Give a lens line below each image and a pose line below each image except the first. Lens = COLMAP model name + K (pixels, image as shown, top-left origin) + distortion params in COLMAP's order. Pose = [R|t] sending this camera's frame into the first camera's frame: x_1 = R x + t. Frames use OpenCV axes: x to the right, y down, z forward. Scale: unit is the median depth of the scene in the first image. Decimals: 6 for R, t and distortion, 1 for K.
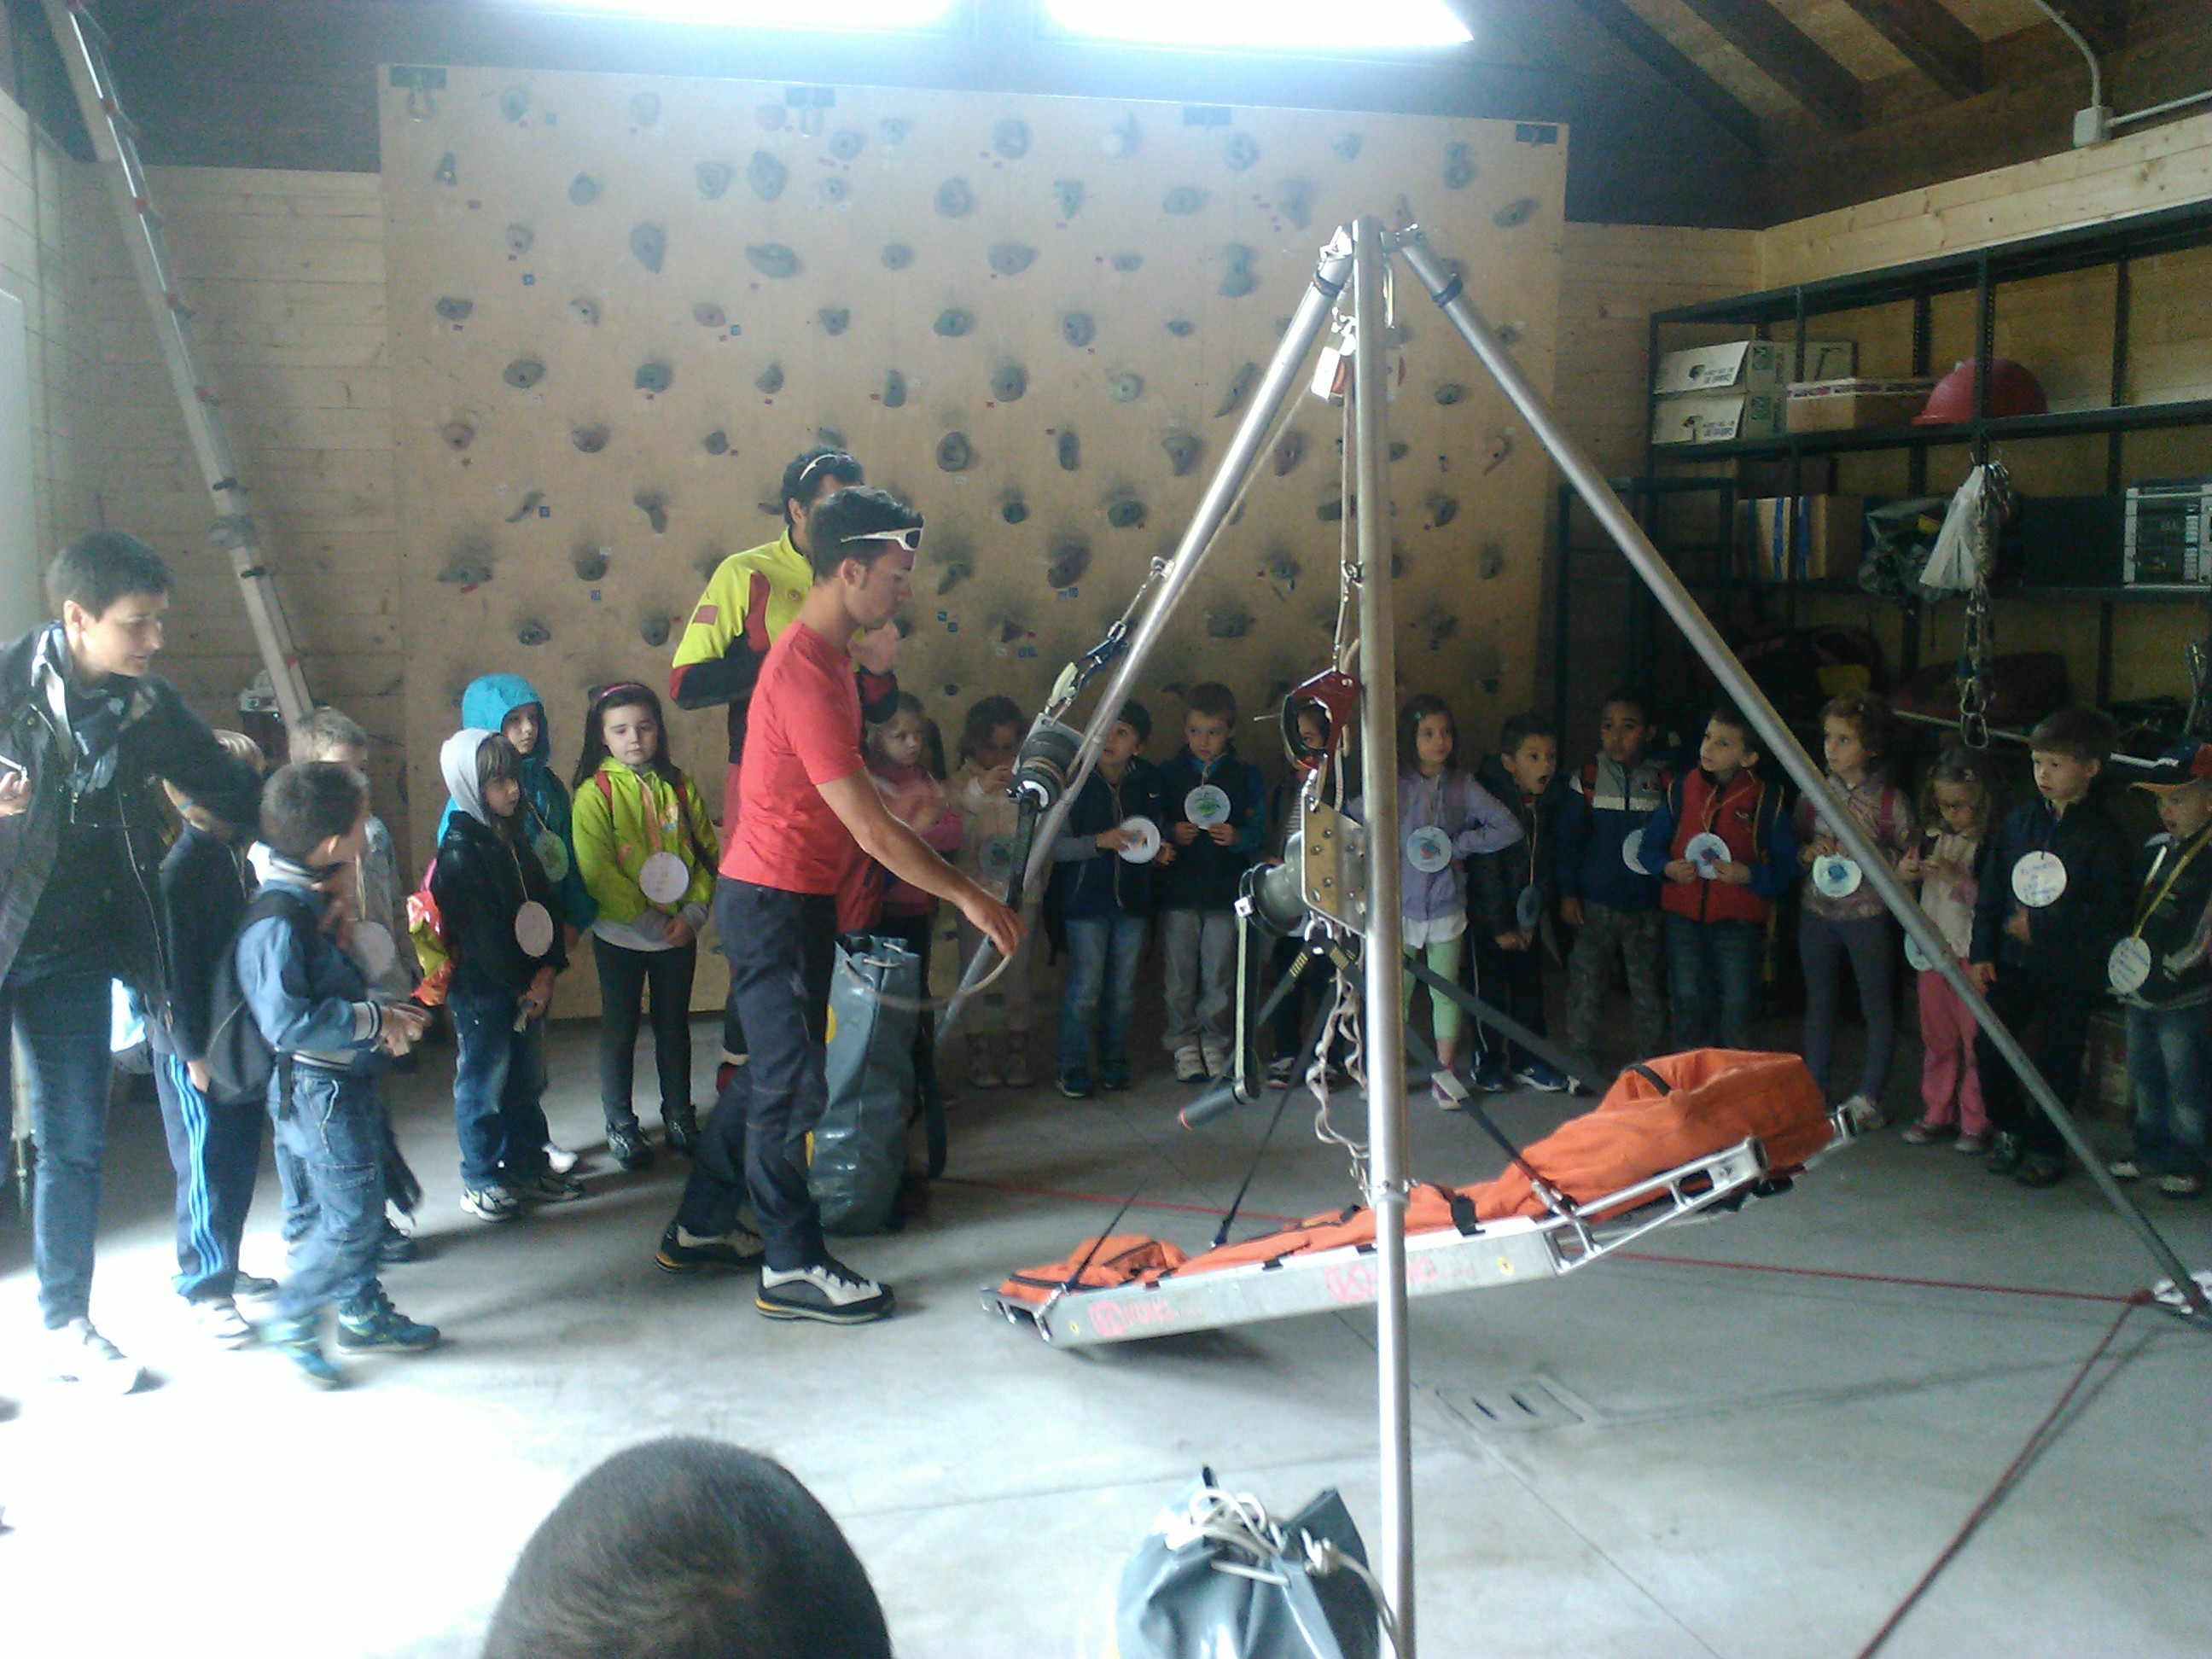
lens RADIAL K [[2220.9, 0, 1106.0], [0, 2220.9, 829.5], [0, 0, 1]] dist [0.069727, -0.246325]
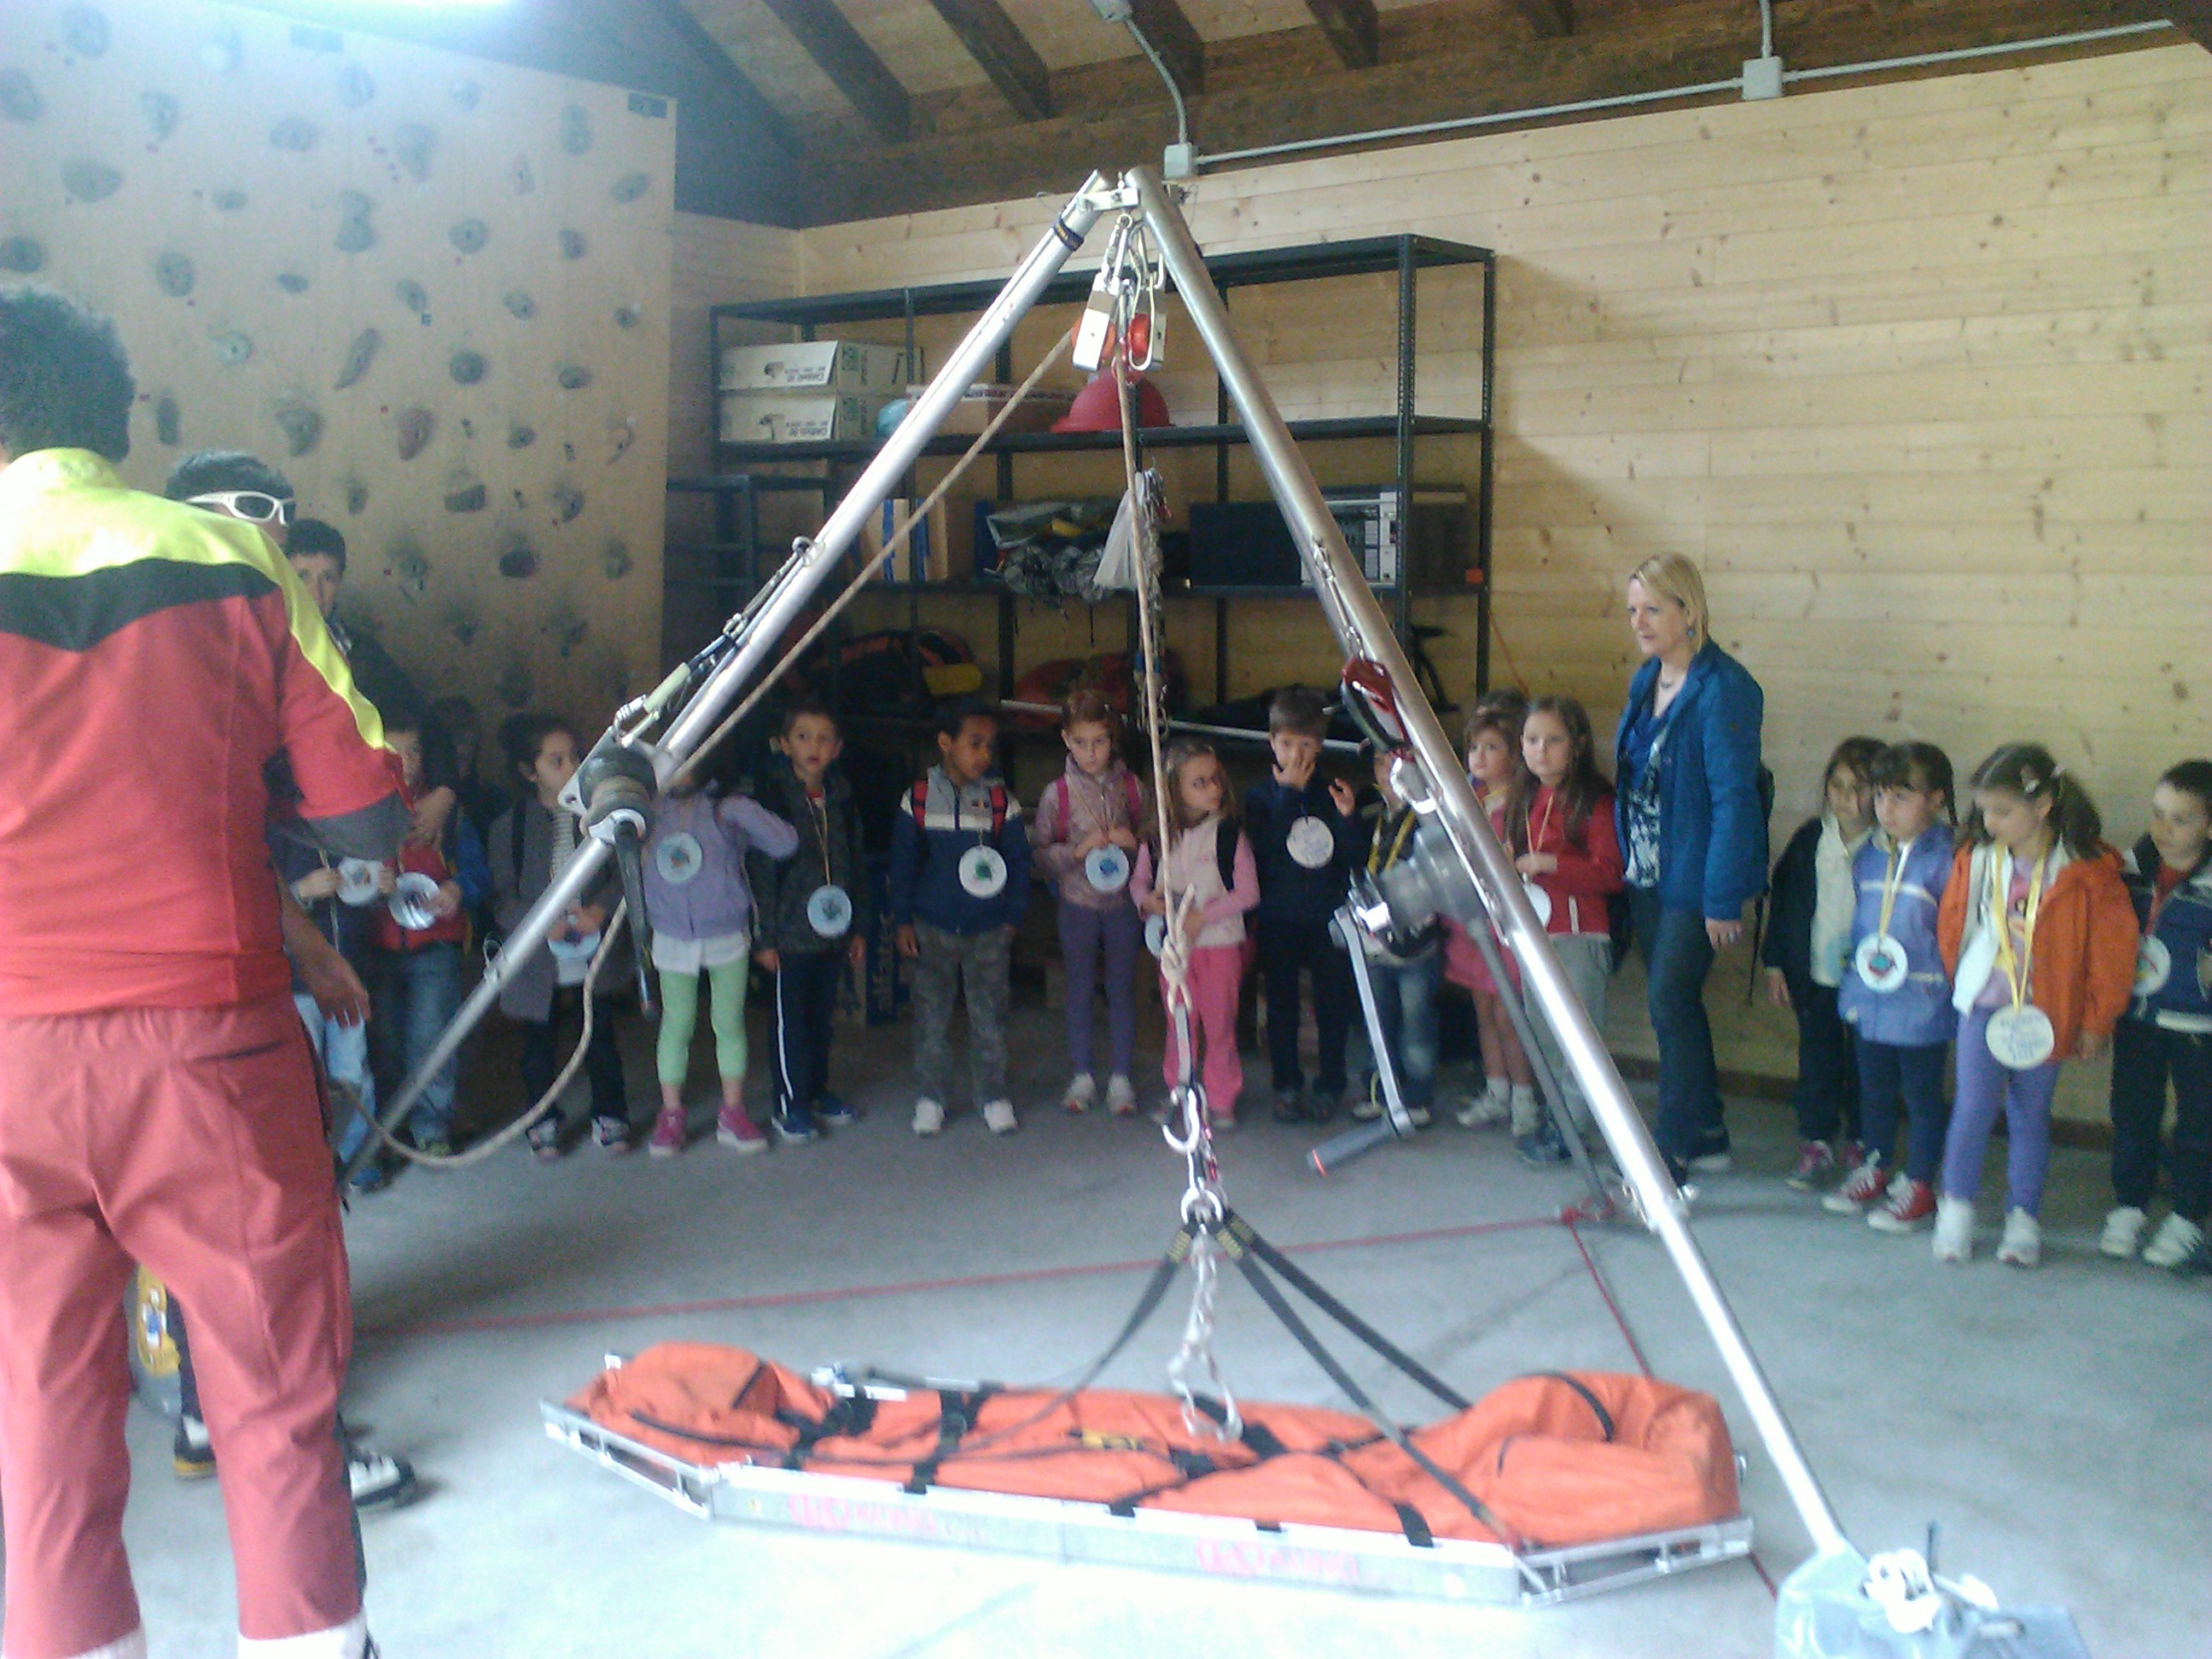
lens RADIAL K [[2253.7, 0, 1106.0], [0, 2253.7, 829.5], [0, 0, 1]] dist [0.000888, -0.022285]
pose [[0.815762, -0.062405, 0.575011, -0.223644], [0.065614, 0.997729, 0.015195, -0.010140], [-0.574654, 0.025333, 0.818005, 0.126079]]
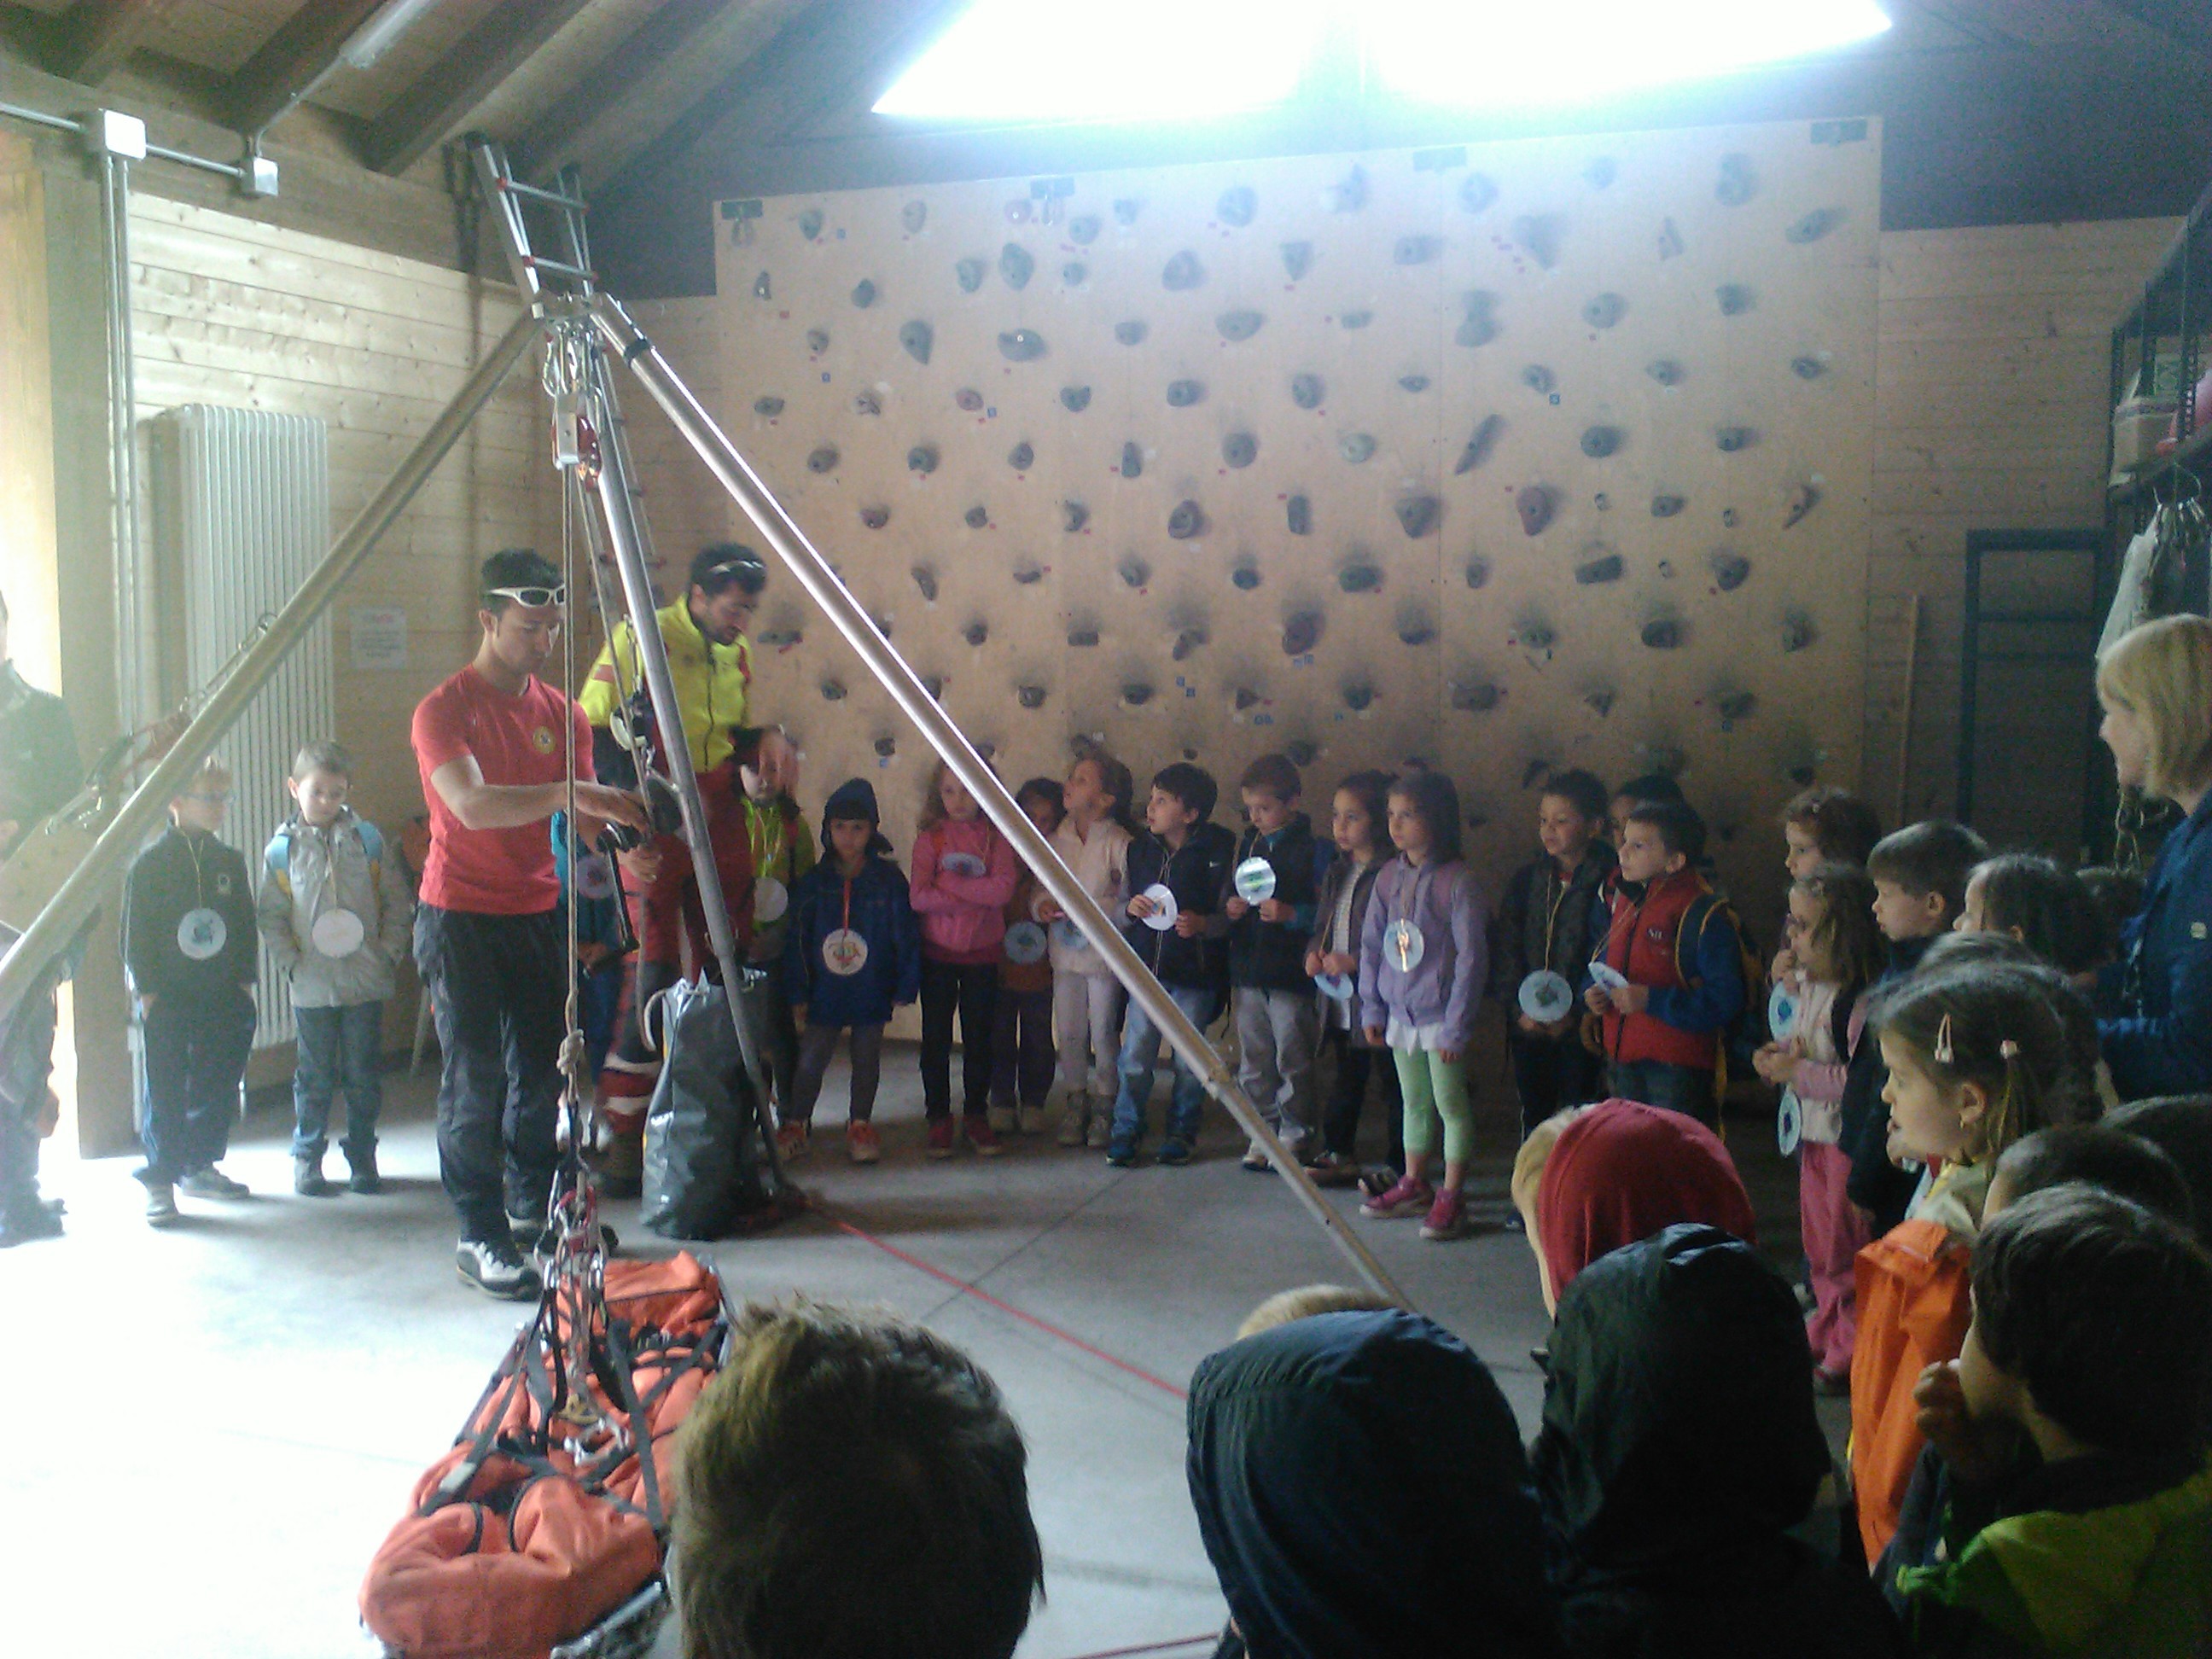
lens RADIAL K [[2229.0, 0, 1106.0], [0, 2229.0, 829.5], [0, 0, 1]] dist [0.116798, -0.365979]
pose [[0.812107, 0.056710, -0.580746, 0.499097], [-0.076706, 0.997005, -0.009907, -0.016234], [0.578444, 0.052592, 0.814025, 0.157805]]
